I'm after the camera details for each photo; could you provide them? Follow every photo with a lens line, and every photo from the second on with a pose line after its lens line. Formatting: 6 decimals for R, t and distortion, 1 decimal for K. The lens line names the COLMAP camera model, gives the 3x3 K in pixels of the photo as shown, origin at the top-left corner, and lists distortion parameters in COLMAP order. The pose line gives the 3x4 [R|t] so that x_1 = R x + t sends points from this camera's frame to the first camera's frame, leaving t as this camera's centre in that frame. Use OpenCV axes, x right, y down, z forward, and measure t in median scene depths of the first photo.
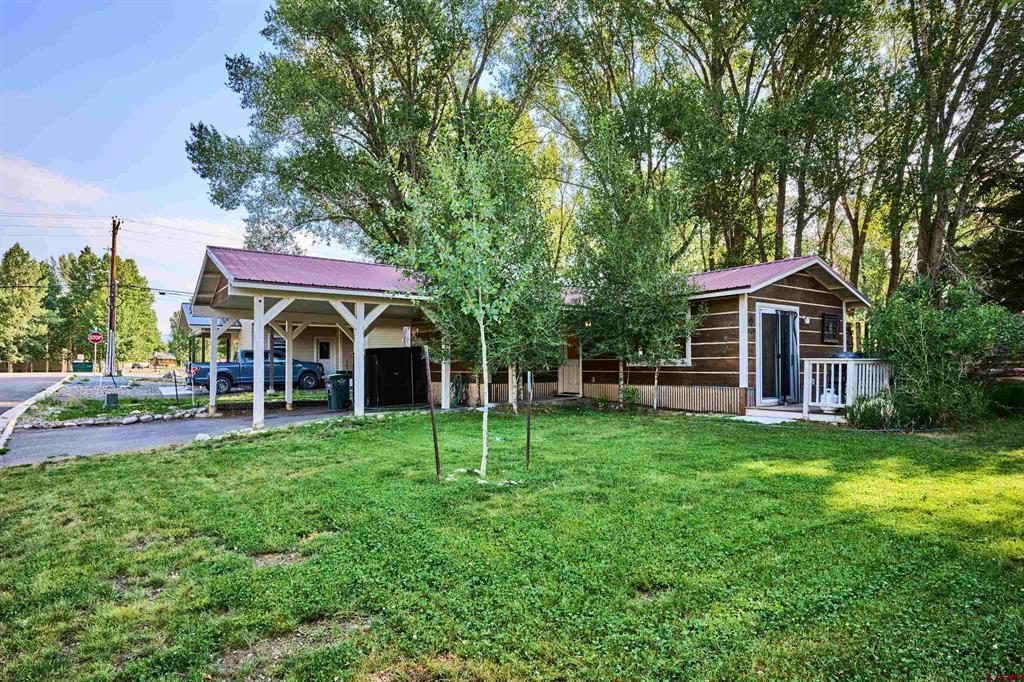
lens RADIAL K [[566.7, 0, 512.0], [0, 566.7, 341.0], [0, 0, 1]] dist [-0.002406, -0.000411]
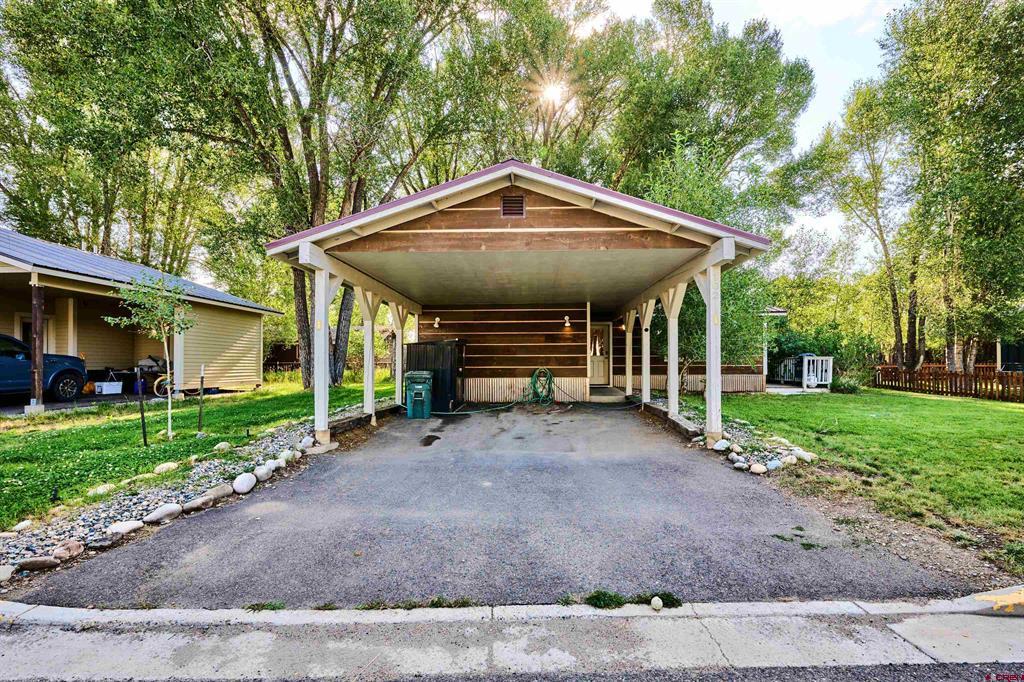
lens RADIAL K [[450.3, 0, 514.8], [0, 450.3, 353.4], [0, 0, 1]] dist [0.000124, -0.000029]
pose [[0.633897, 0.012959, 0.773309, -0.856715], [-0.030006, 0.999519, 0.007846, 0.028484], [-0.772835, -0.028177, 0.633981, 0.628468]]
